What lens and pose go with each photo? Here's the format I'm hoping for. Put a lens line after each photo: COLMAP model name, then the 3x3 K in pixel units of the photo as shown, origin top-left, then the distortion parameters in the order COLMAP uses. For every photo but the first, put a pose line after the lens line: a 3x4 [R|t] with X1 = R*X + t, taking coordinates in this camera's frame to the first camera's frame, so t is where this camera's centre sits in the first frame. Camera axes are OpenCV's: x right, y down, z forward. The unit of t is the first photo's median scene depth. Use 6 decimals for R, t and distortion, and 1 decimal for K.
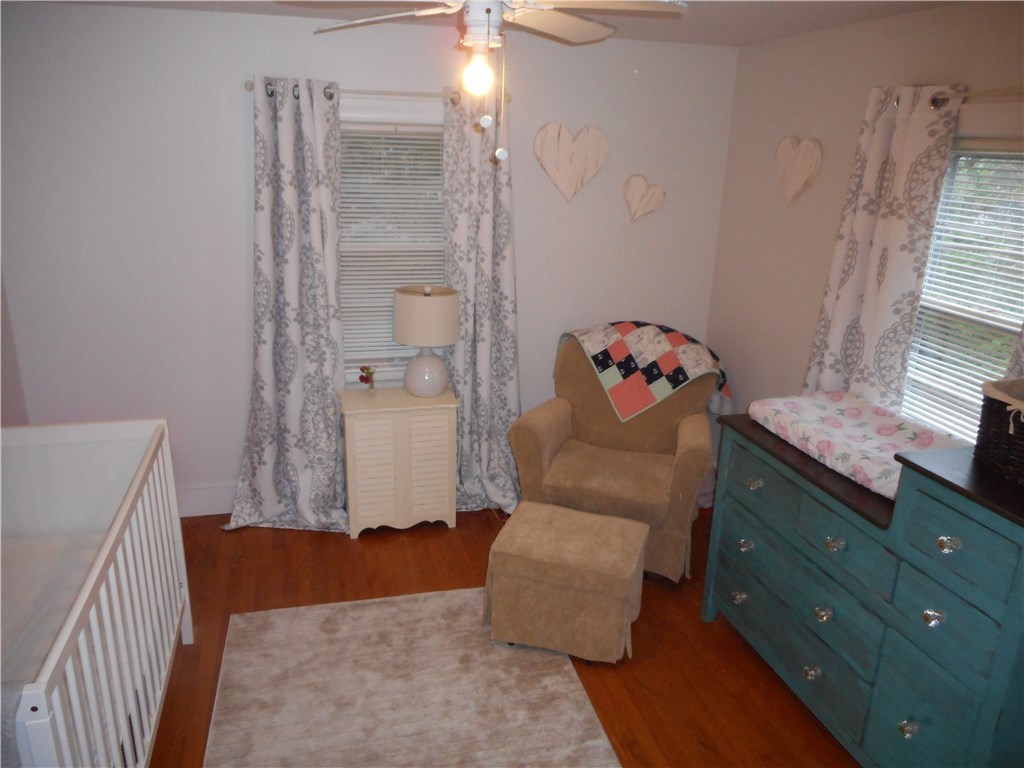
lens RADIAL K [[764.8, 0, 504.1], [0, 764.8, 386.1], [0, 0, 1]] dist [-0.001052, -0.004362]
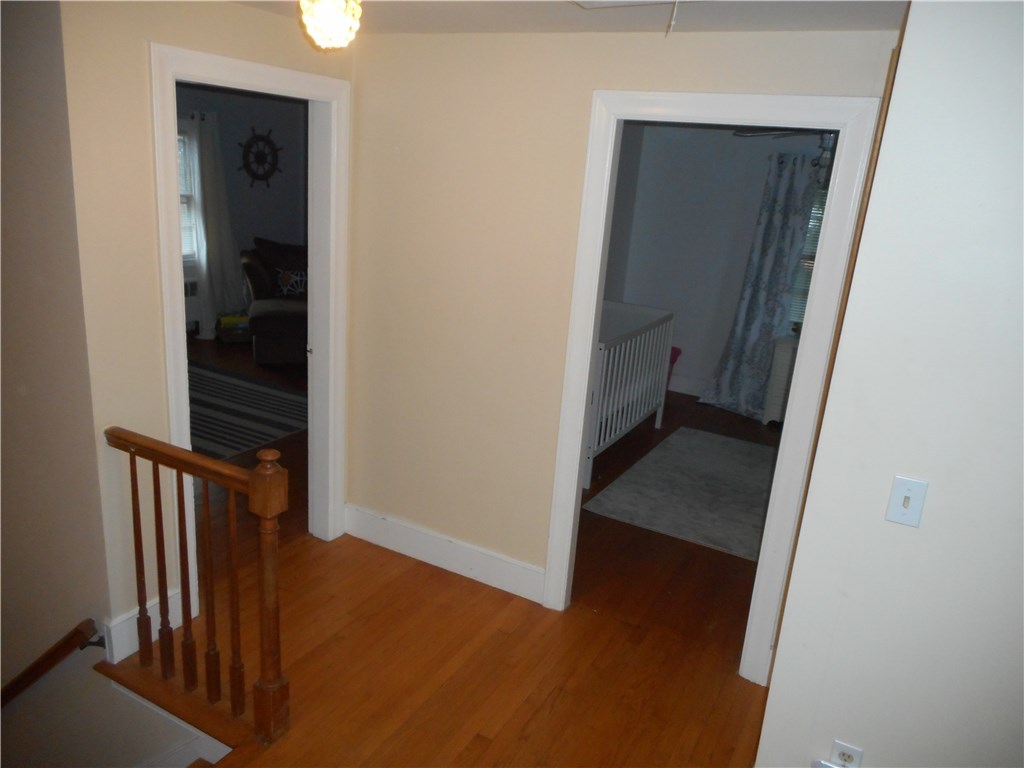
lens RADIAL K [[764.8, 0, 504.1], [0, 764.8, 386.1], [0, 0, 1]] dist [-0.001052, -0.004362]
pose [[0.722177, 0.218702, -0.656223, 0.474278], [-0.268513, 0.962941, 0.025424, 0.233323], [0.637464, 0.157844, 0.754138, -0.632928]]
